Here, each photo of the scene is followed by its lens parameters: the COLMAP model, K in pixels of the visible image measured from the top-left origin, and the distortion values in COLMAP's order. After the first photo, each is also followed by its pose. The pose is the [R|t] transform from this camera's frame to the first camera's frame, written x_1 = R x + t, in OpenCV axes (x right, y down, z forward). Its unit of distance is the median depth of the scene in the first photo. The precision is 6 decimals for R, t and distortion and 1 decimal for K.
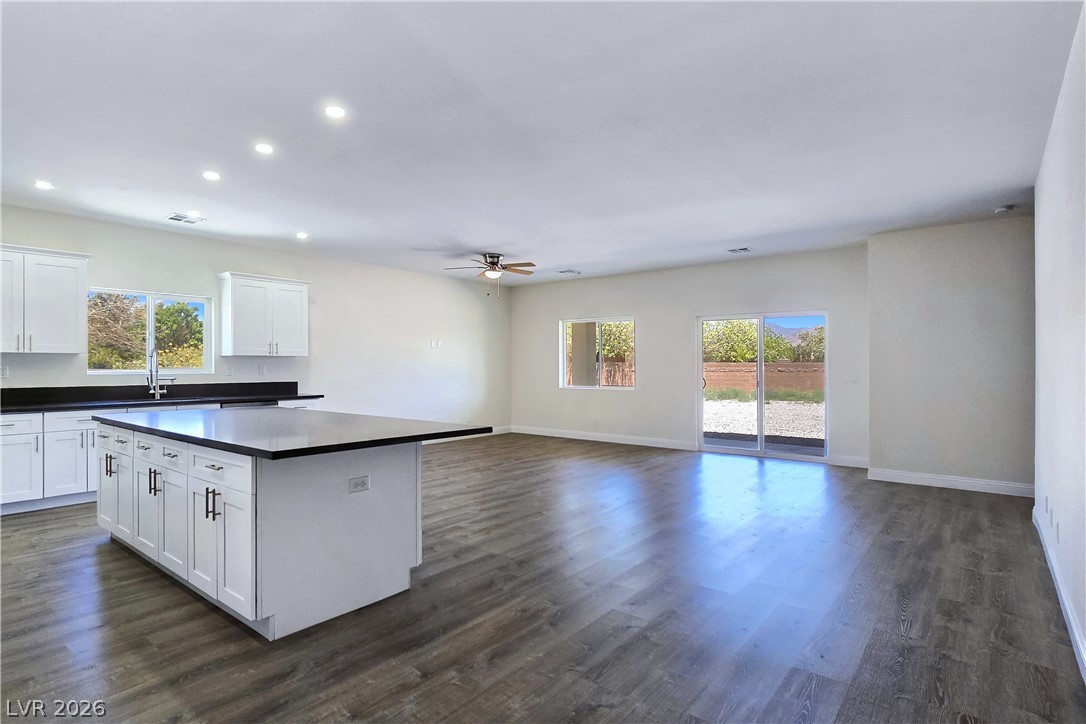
lens RADIAL K [[556.6, 0, 540.0], [0, 556.6, 365.1], [0, 0, 1]] dist [-0.003866, -0.002479]
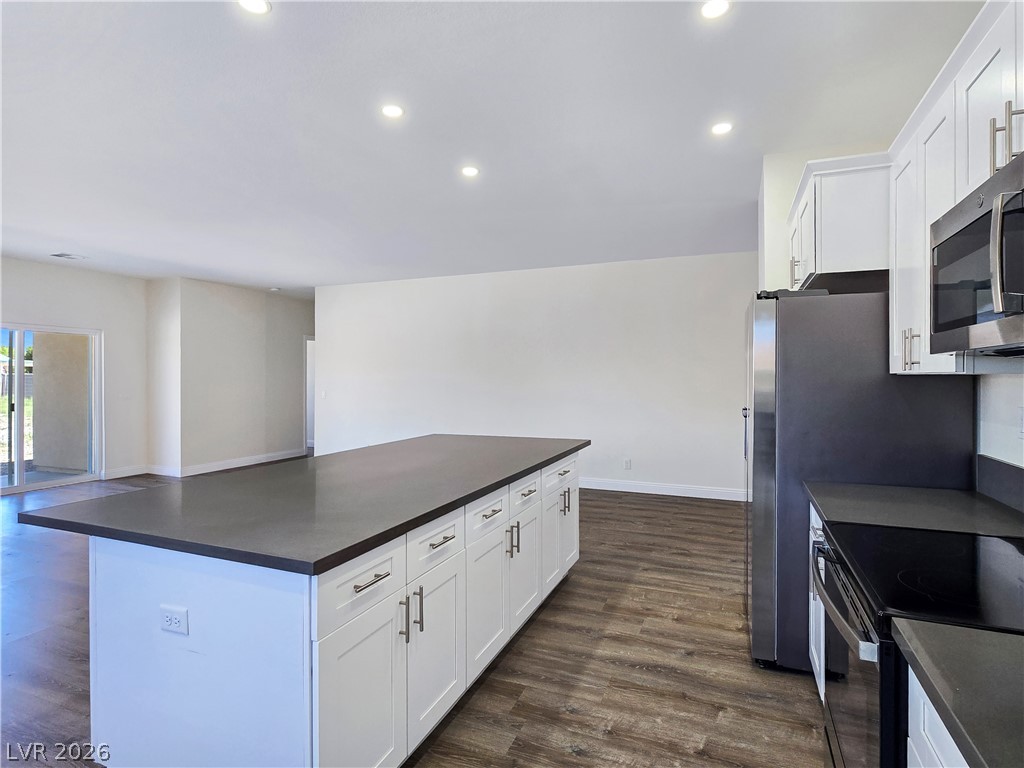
lens RADIAL K [[540.0, 0, 513.1], [0, 540.0, 379.8], [0, 0, 1]] dist [0.000954, -0.003398]
pose [[-0.278118, -0.005349, 0.960532, -0.793680], [-0.001741, 0.999986, 0.005065, -0.016784], [-0.960545, -0.000264, -0.278123, 0.663652]]
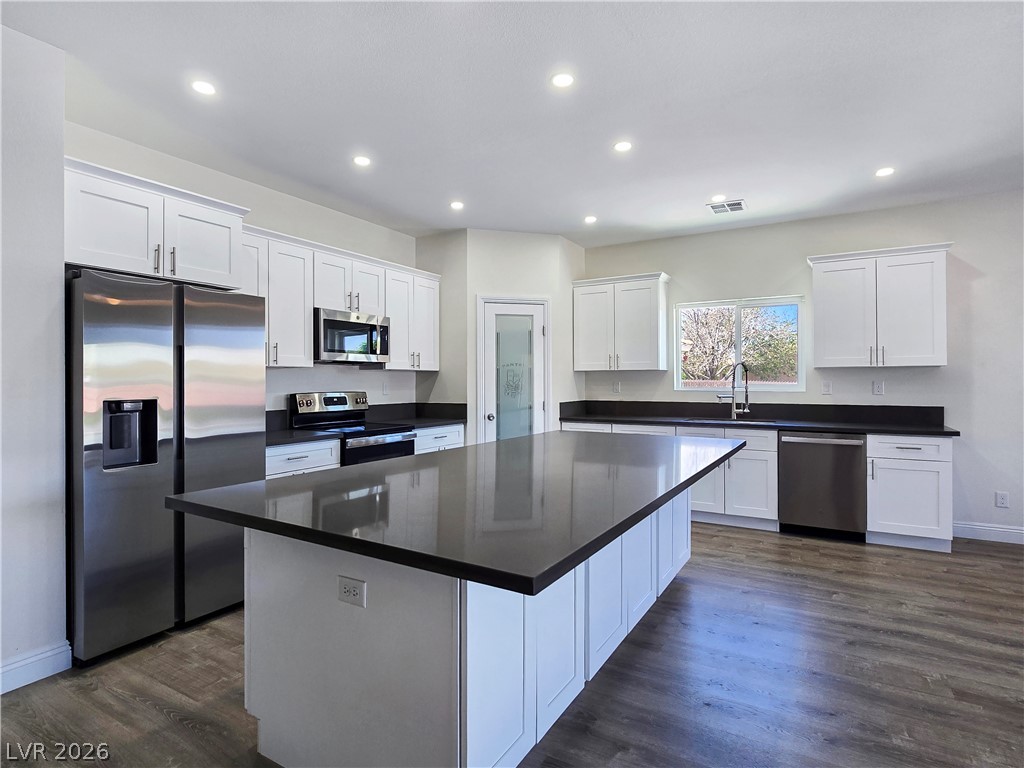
lens RADIAL K [[540.0, 0, 513.6], [0, 540.0, 379.5], [0, 0, 1]] dist [0.000954, -0.003398]
pose [[0.138779, -0.002383, -0.990321, 0.122294], [0.002556, 0.999995, -0.002049, -0.001312], [0.990320, -0.002247, 0.138784, 0.530444]]
